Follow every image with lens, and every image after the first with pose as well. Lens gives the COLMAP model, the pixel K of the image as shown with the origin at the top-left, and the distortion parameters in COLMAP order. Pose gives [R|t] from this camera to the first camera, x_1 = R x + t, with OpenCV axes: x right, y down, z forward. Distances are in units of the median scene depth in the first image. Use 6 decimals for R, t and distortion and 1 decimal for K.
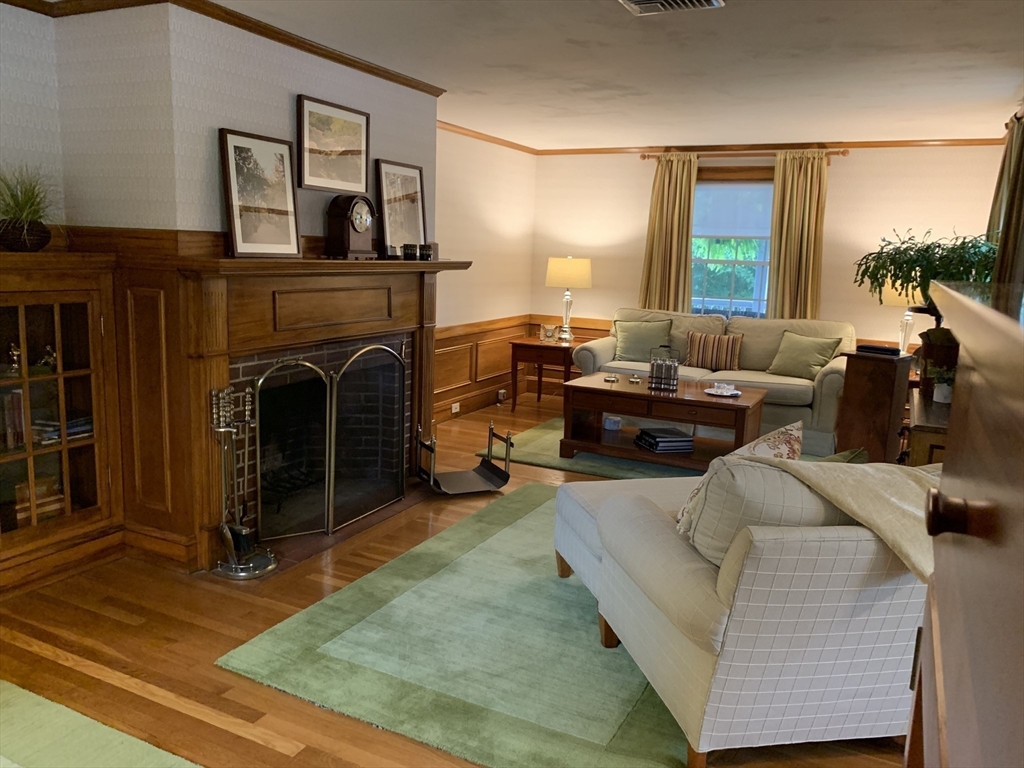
lens RADIAL K [[768.4, 0, 509.6], [0, 768.4, 395.1], [0, 0, 1]] dist [0.029290, -0.003710]
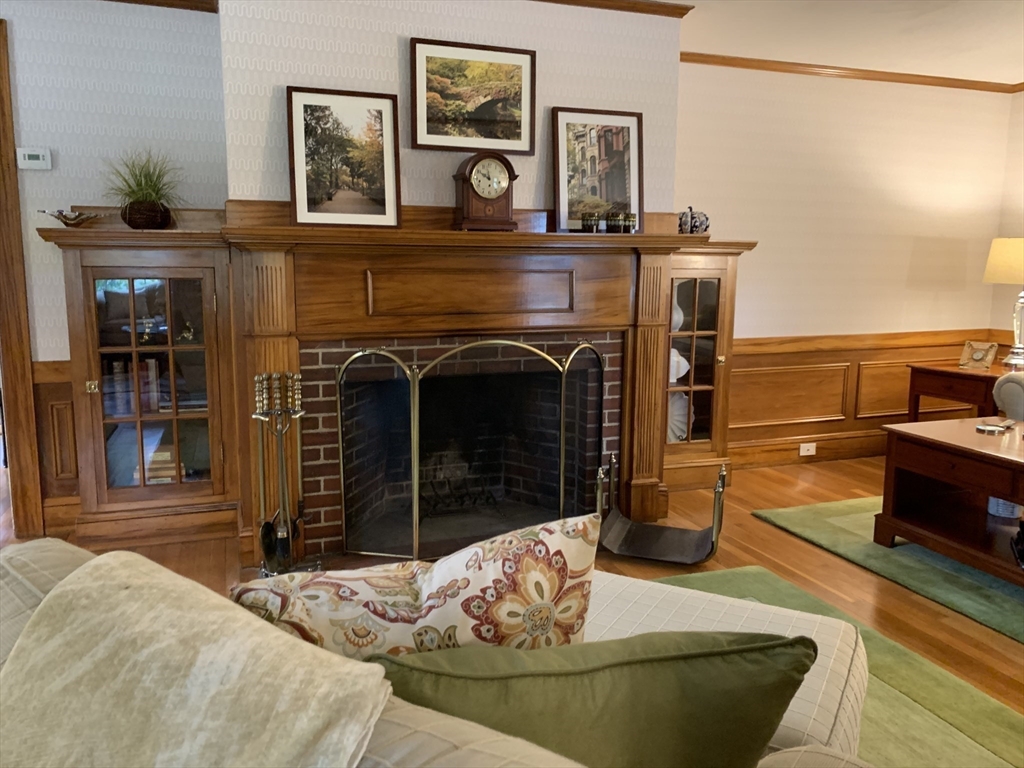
lens RADIAL K [[773.9, 0, 512.0], [0, 773.9, 384.0], [0, 0, 1]] dist [0.087364, -0.109661]
pose [[0.723455, 0.073203, -0.686480, 0.407552], [-0.107896, 0.994132, -0.007698, -0.015593], [0.681888, 0.079637, 0.727108, 0.457478]]
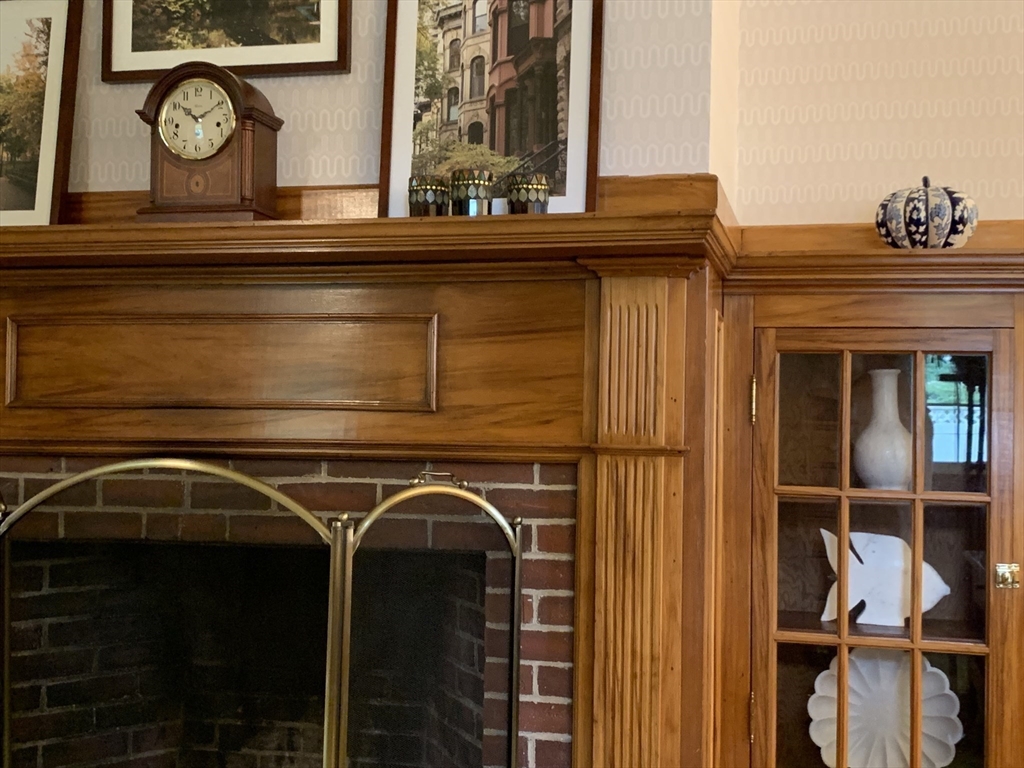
lens RADIAL K [[1317.2, 0, 512.0], [0, 1317.2, 384.0], [0, 0, 1]] dist [0.181853, -0.529121]
pose [[0.219985, -0.062170, -0.973520, 0.483611], [-0.187994, 0.976558, -0.104845, -0.066754], [0.957217, 0.206080, 0.203141, 1.072402]]
